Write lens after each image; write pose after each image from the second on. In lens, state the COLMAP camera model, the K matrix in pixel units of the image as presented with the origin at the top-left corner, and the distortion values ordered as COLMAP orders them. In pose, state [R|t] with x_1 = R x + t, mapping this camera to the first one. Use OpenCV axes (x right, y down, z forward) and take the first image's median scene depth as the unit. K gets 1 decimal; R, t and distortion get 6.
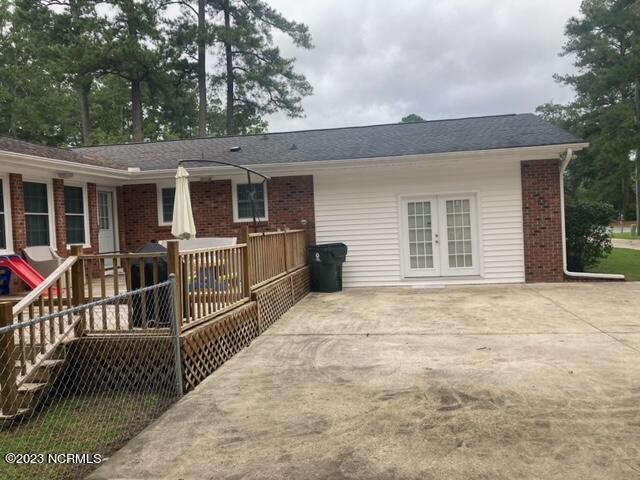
lens RADIAL K [[528.0, 0, 319.8], [0, 528.0, 236.8], [0, 0, 1]] dist [0.011644, 0.008874]
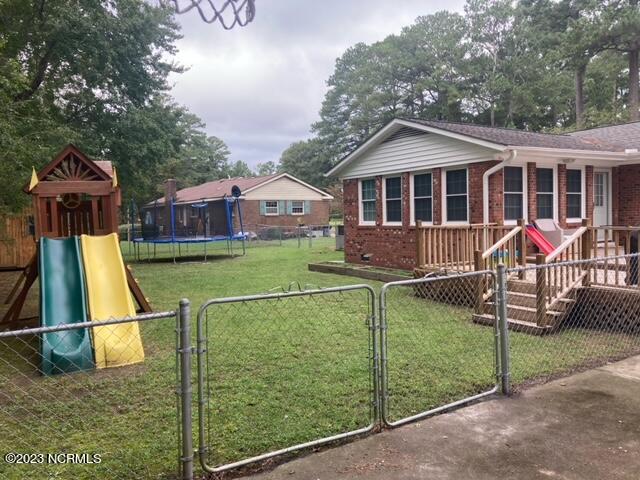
lens RADIAL K [[528.0, 0, 319.8], [0, 528.0, 236.8], [0, 0, 1]] dist [0.011644, 0.008874]
pose [[0.658910, 0.061667, -0.749690, 0.057036], [-0.025957, 0.997904, 0.059270, -0.000857], [0.751774, -0.019594, 0.659130, -0.213178]]
